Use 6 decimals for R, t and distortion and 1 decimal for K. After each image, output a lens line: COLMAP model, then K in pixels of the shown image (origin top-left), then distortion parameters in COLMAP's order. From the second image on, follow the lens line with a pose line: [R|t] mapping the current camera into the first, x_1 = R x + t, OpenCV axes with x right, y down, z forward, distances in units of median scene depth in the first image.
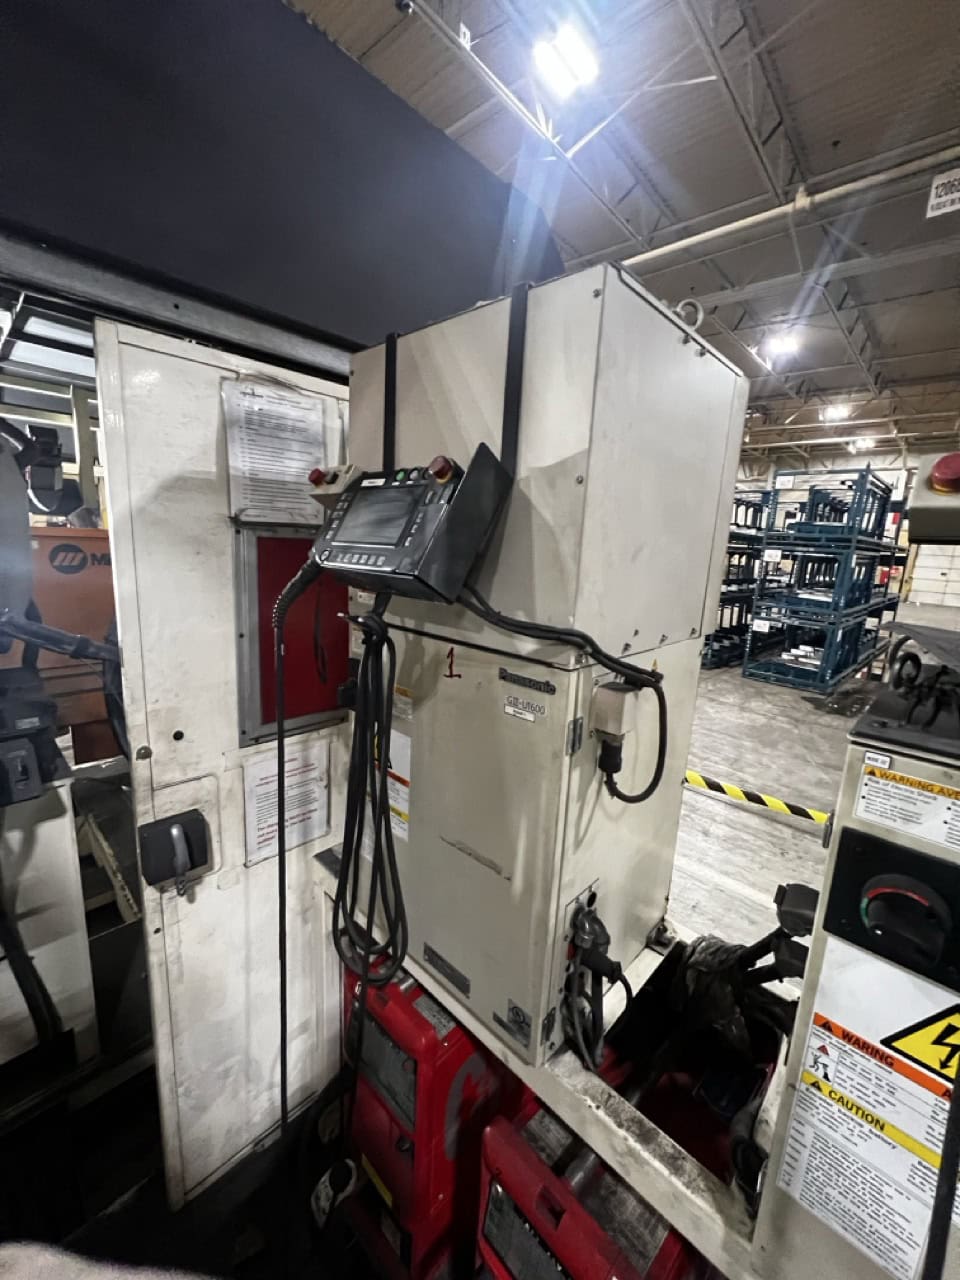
lens RADIAL K [[510.7, 0, 480.0], [0, 510.7, 640.0], [0, 0, 1]] dist [-0.002560, 0.000537]
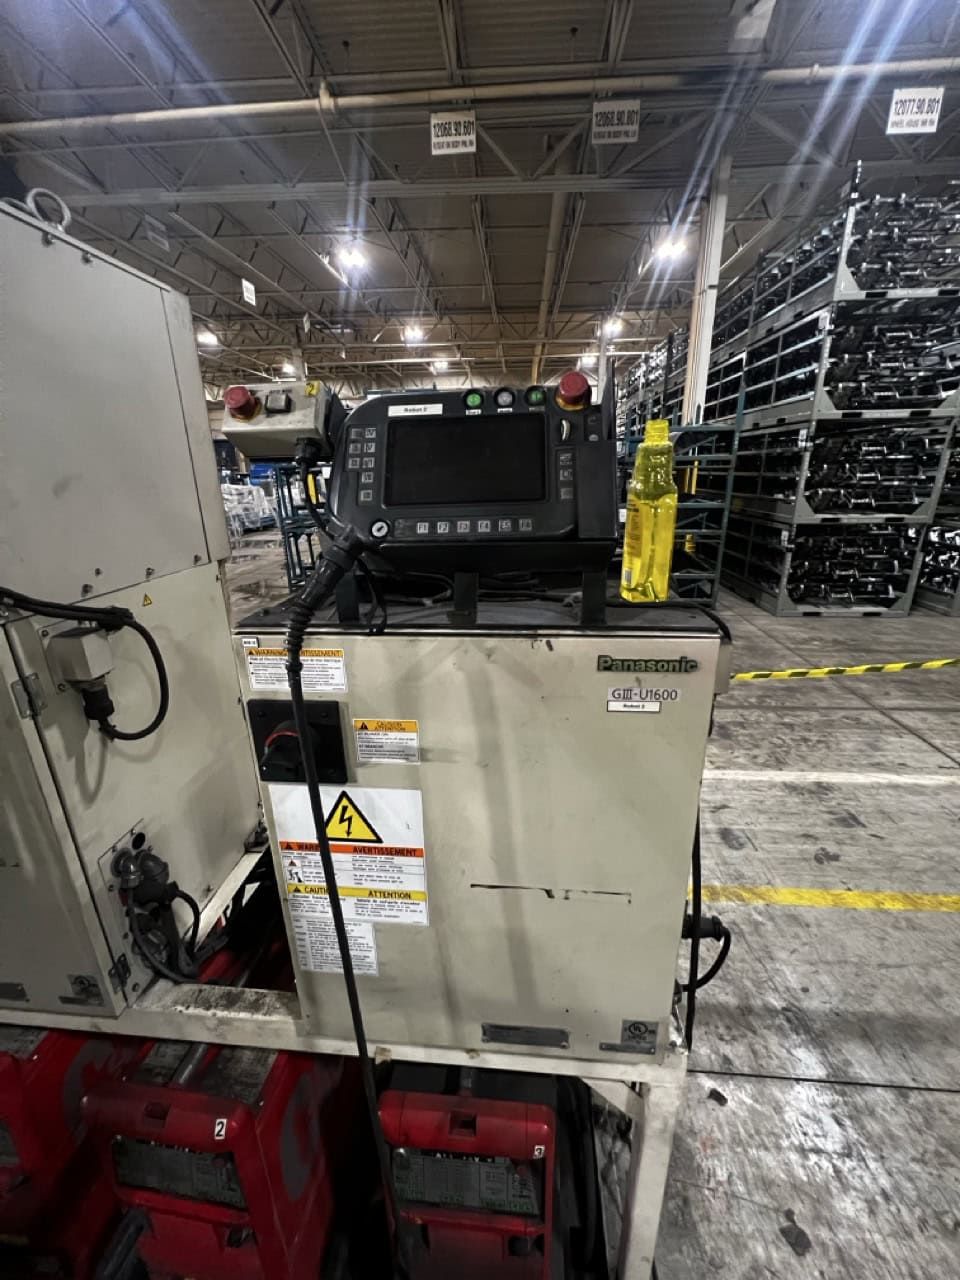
lens RADIAL K [[510.7, 0, 480.0], [0, 510.7, 640.0], [0, 0, 1]] dist [-0.002560, 0.000537]
pose [[0.783319, -0.258057, 0.565525, 0.298732], [0.175848, 0.964589, 0.196585, 0.047653], [-0.596229, -0.054543, 0.800959, -0.204346]]
